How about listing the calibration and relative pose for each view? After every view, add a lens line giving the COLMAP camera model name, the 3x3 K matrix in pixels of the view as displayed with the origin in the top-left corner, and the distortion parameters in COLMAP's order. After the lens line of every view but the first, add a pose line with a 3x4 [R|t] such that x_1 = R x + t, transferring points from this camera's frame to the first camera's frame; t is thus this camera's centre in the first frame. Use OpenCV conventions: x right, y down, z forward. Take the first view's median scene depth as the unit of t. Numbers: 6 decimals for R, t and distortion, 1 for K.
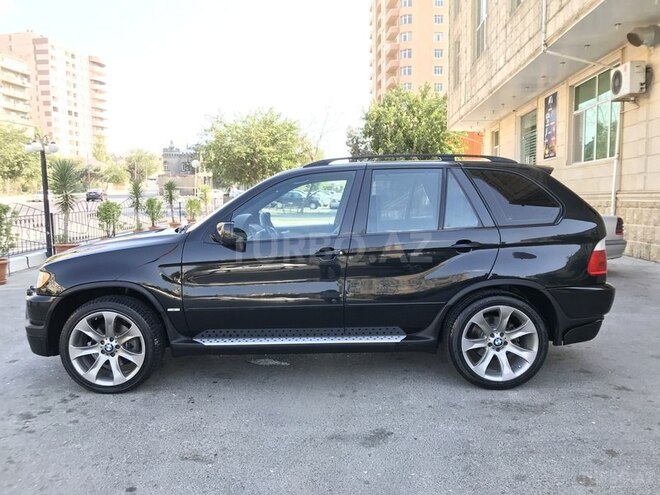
lens RADIAL K [[543.7, 0, 328.5], [0, 543.7, 247.1], [0, 0, 1]] dist [0.014052, -0.011774]
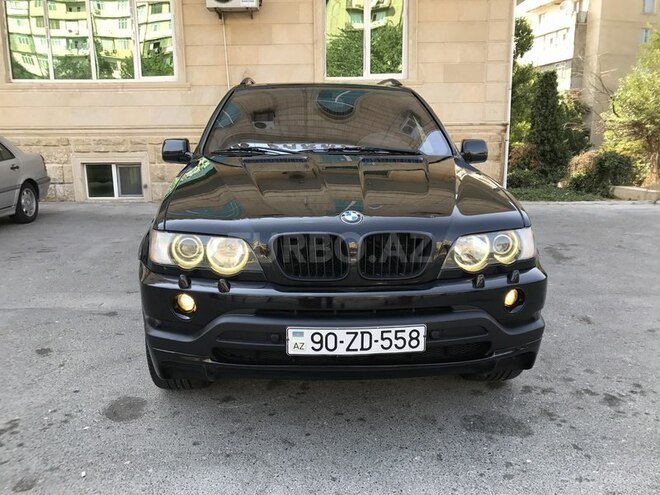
lens RADIAL K [[543.7, 0, 328.5], [0, 543.7, 247.1], [0, 0, 1]] dist [0.014052, -0.011774]
pose [[-0.062108, -0.185179, 0.980740, -0.279933], [0.096899, 0.976877, 0.190586, -0.016183], [-0.993355, 0.106869, -0.042729, 0.320173]]
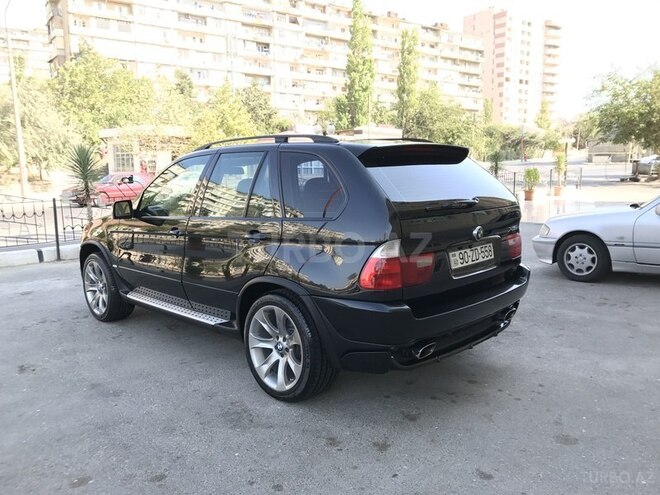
lens RADIAL K [[543.7, 0, 328.5], [0, 543.7, 247.1], [0, 0, 1]] dist [0.014052, -0.011774]
pose [[0.708203, 0.098816, -0.699059, 0.250018], [-0.056084, 0.994902, 0.083817, -0.017519], [0.703778, -0.020153, 0.710135, 0.108790]]
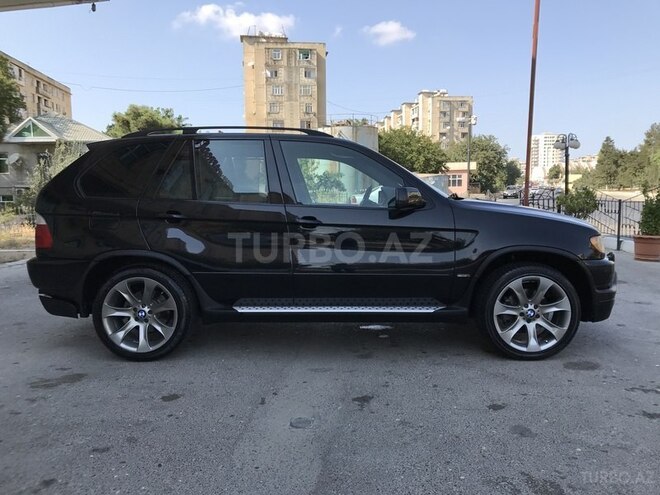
lens RADIAL K [[543.7, 0, 328.5], [0, 543.7, 247.1], [0, 0, 1]] dist [0.014052, -0.011774]
pose [[-0.999317, 0.016323, 0.033162, -0.017865], [0.022287, 0.981853, 0.188328, -0.044018], [-0.029486, 0.188938, -0.981546, 0.613853]]
